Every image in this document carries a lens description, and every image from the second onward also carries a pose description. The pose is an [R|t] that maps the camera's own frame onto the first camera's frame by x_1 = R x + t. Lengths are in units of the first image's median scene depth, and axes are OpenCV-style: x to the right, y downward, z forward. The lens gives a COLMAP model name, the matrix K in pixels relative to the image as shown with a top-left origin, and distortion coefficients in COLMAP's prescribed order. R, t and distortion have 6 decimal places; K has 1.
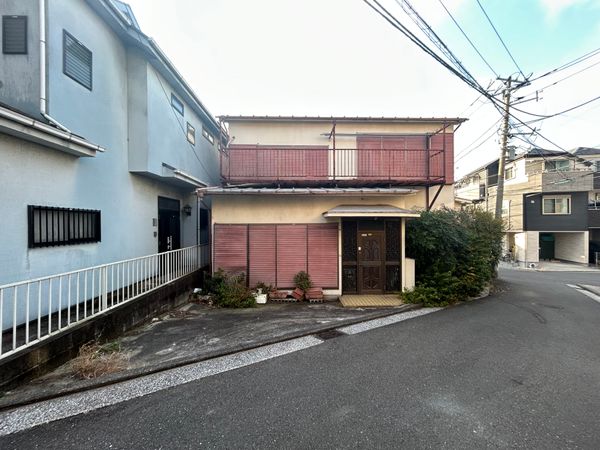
lens RADIAL K [[238.1, 0, 301.6], [0, 238.1, 224.7], [0, 0, 1]] dist [-0.001521, -0.000064]
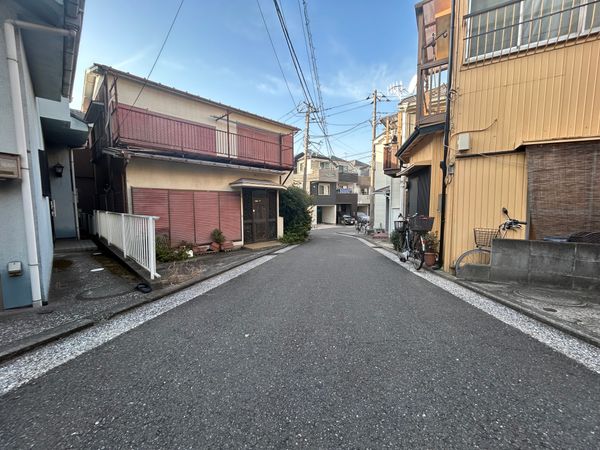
lens RADIAL K [[238.1, 0, 299.2], [0, 238.1, 224.6], [0, 0, 1]] dist [-0.001521, -0.000064]
pose [[0.718329, -0.057487, 0.693325, -0.531389], [0.002855, 0.996815, 0.079693, 0.069823], [-0.695698, -0.055266, 0.716205, -0.190304]]
